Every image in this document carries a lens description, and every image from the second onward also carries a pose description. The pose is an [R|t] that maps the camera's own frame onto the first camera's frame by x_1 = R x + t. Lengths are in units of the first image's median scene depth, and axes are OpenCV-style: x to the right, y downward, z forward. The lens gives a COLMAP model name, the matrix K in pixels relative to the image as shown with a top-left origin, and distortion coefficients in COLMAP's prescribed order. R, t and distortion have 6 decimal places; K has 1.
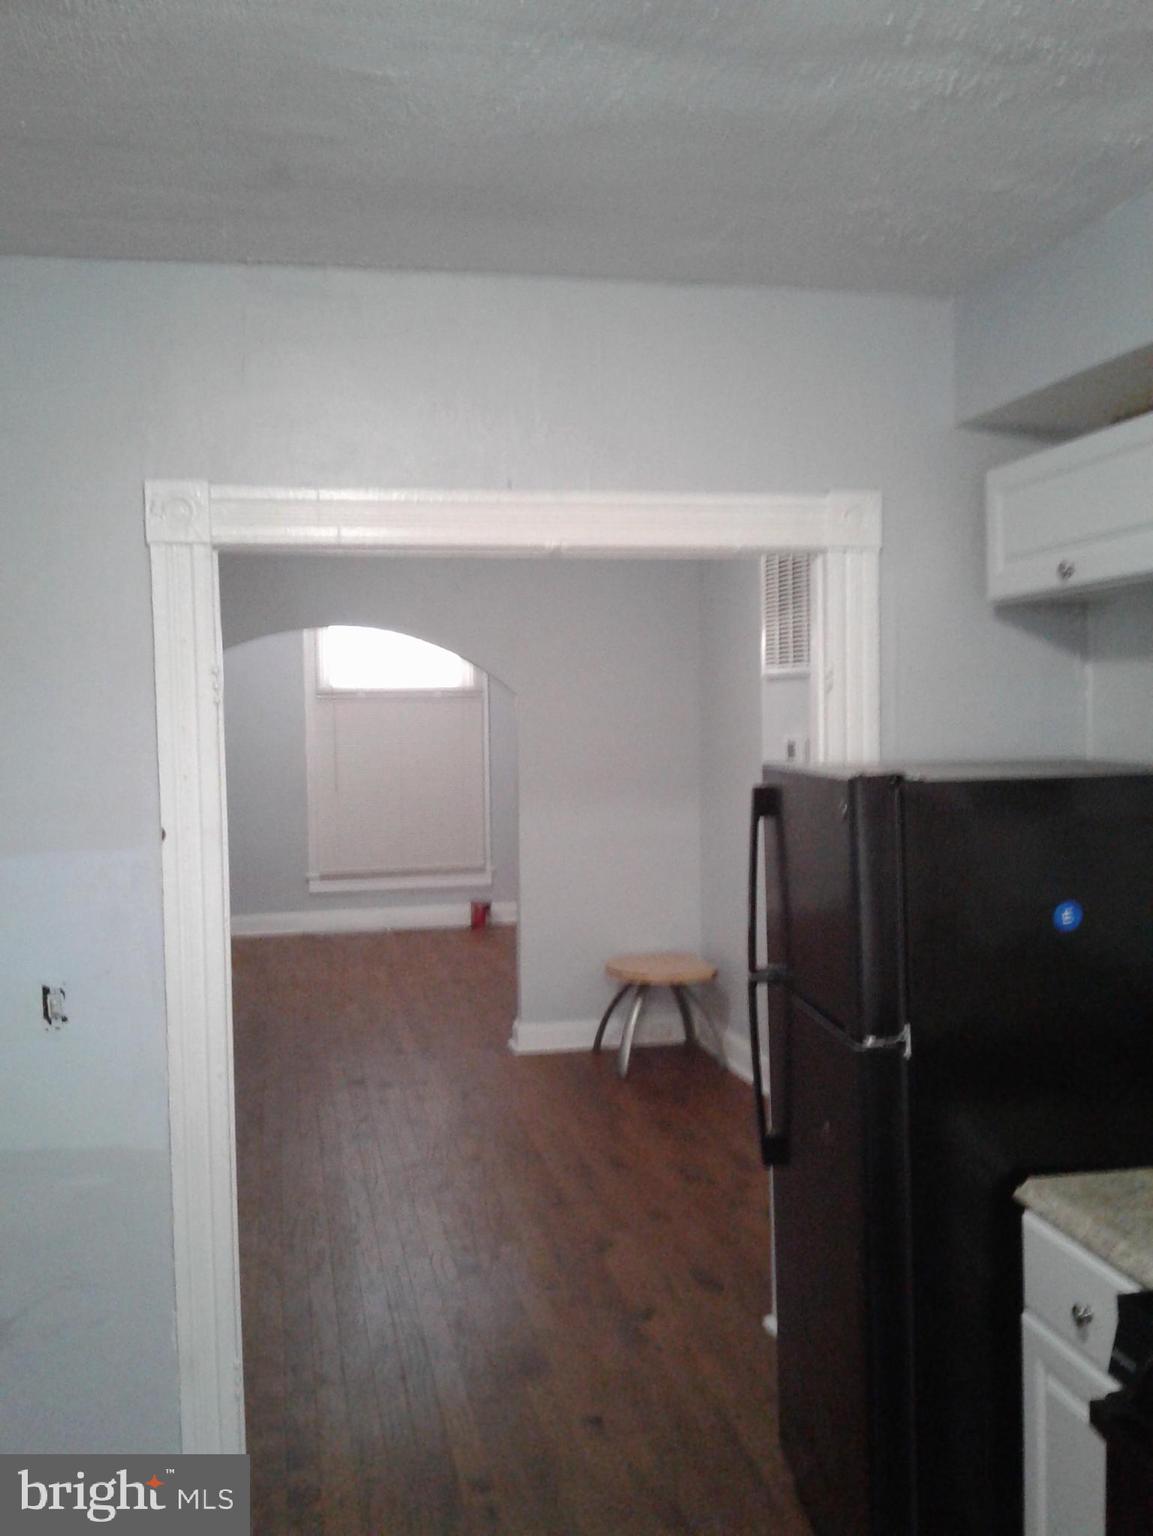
lens RADIAL K [[1500.3, 0, 583.3], [0, 1500.3, 766.9], [0, 0, 1]] dist [0.049494, 0.000000]
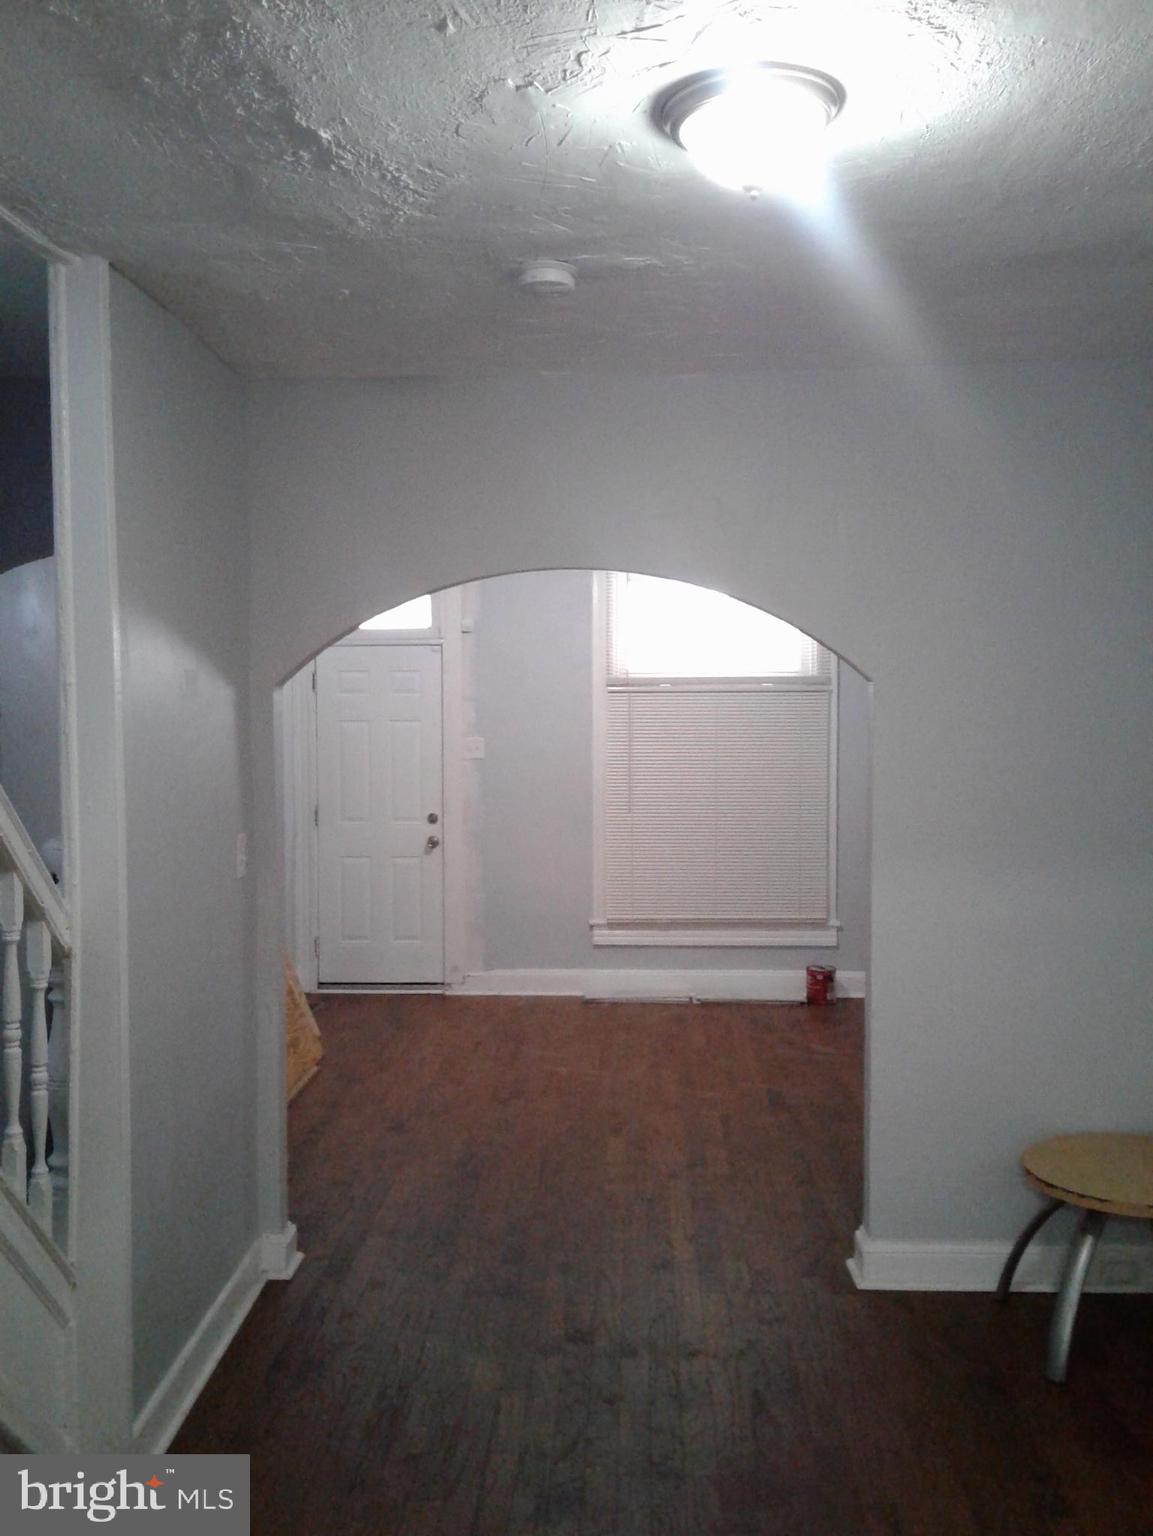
lens RADIAL K [[1500.3, 0, 574.8], [0, 1500.3, 782.3], [0, 0, 1]] dist [0.049494, 0.000000]
pose [[0.970149, 0.028161, -0.240869, -0.010279], [-0.026349, 0.999595, 0.010741, -0.006267], [0.241074, -0.004074, 0.970498, 0.259819]]
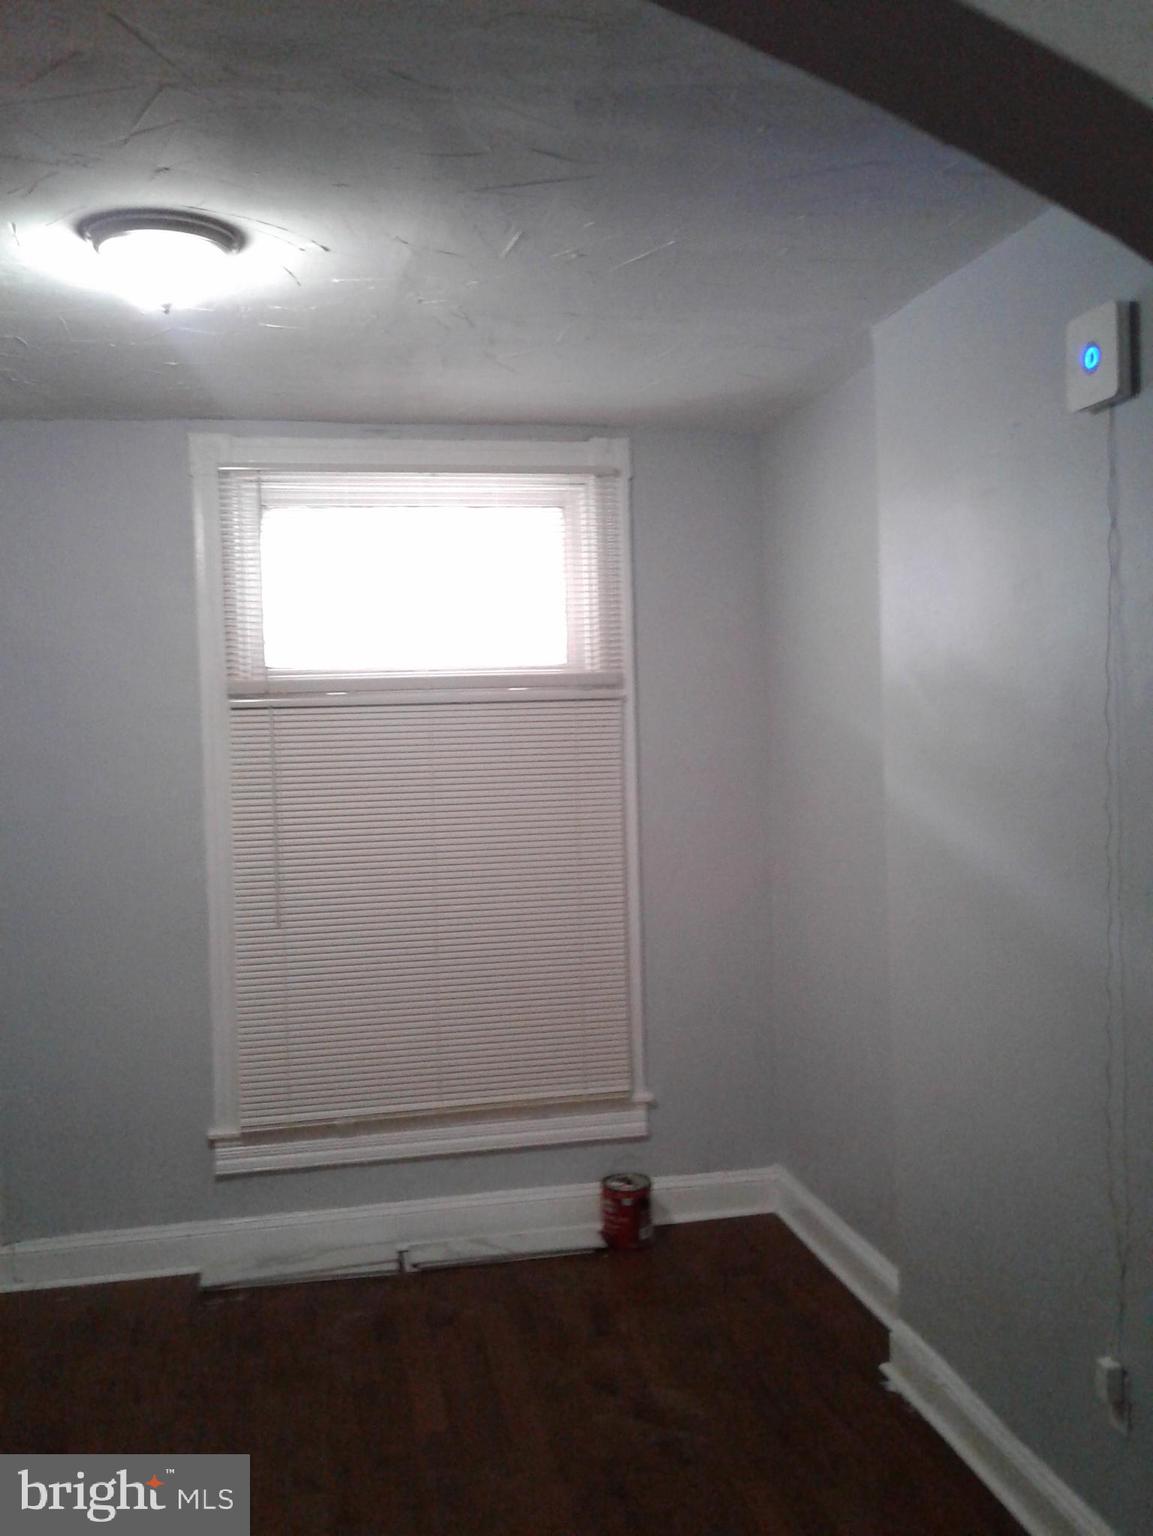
lens RADIAL K [[1500.3, 0, 579.7], [0, 1500.3, 767.3], [0, 0, 1]] dist [0.049494, 0.000000]
pose [[0.999978, -0.006452, -0.001540, -0.081393], [0.006440, 0.999950, -0.007624, -0.024114], [0.001589, 0.007614, 0.999970, 0.587207]]
